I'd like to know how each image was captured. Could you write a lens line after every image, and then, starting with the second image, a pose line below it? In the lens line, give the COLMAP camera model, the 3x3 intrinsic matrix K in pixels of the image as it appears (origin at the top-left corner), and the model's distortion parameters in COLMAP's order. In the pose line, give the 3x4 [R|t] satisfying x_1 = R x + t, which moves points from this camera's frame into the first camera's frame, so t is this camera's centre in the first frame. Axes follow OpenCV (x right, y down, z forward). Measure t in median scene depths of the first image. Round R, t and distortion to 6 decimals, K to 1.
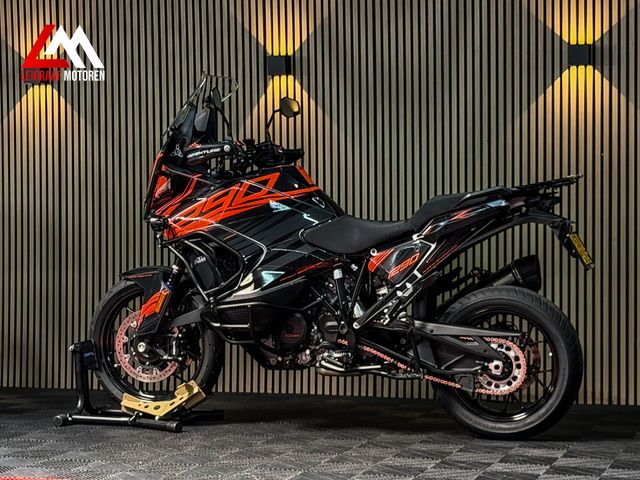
lens RADIAL K [[1410.7, 0, 341.3], [0, 1410.7, 245.8], [0, 0, 1]] dist [0.134243, 0.000000]
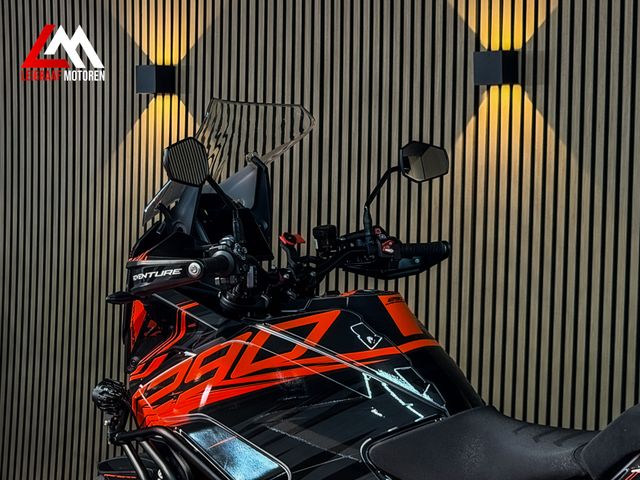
lens RADIAL K [[1393.3, 0, 319.6], [0, 1393.3, 244.1], [0, 0, 1]] dist [0.107551, 0.000000]
pose [[0.936935, 0.045431, -0.346538, 0.113125], [-0.036909, 0.998833, 0.031157, -0.088573], [0.347549, -0.016401, 0.937518, 0.547890]]
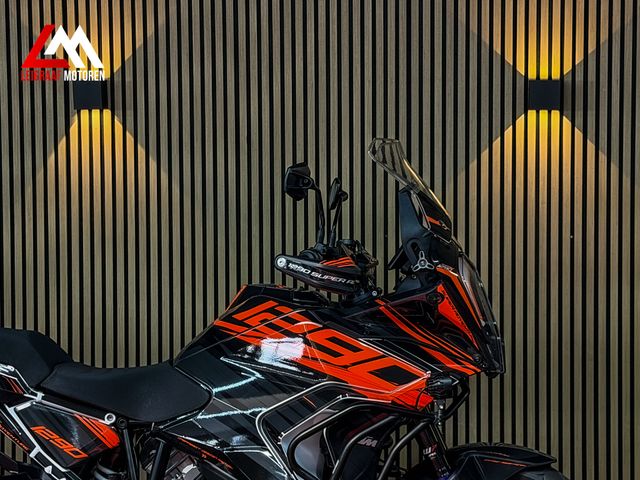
lens RADIAL K [[1468.1, 0, 324.1], [0, 1468.1, 242.4], [0, 0, 1]] dist [0.141072, 0.000000]
pose [[0.975207, -0.005896, 0.221216, -0.113714], [0.000666, 0.999719, 0.023711, -0.093502], [-0.221293, -0.022976, 0.974937, 0.375026]]
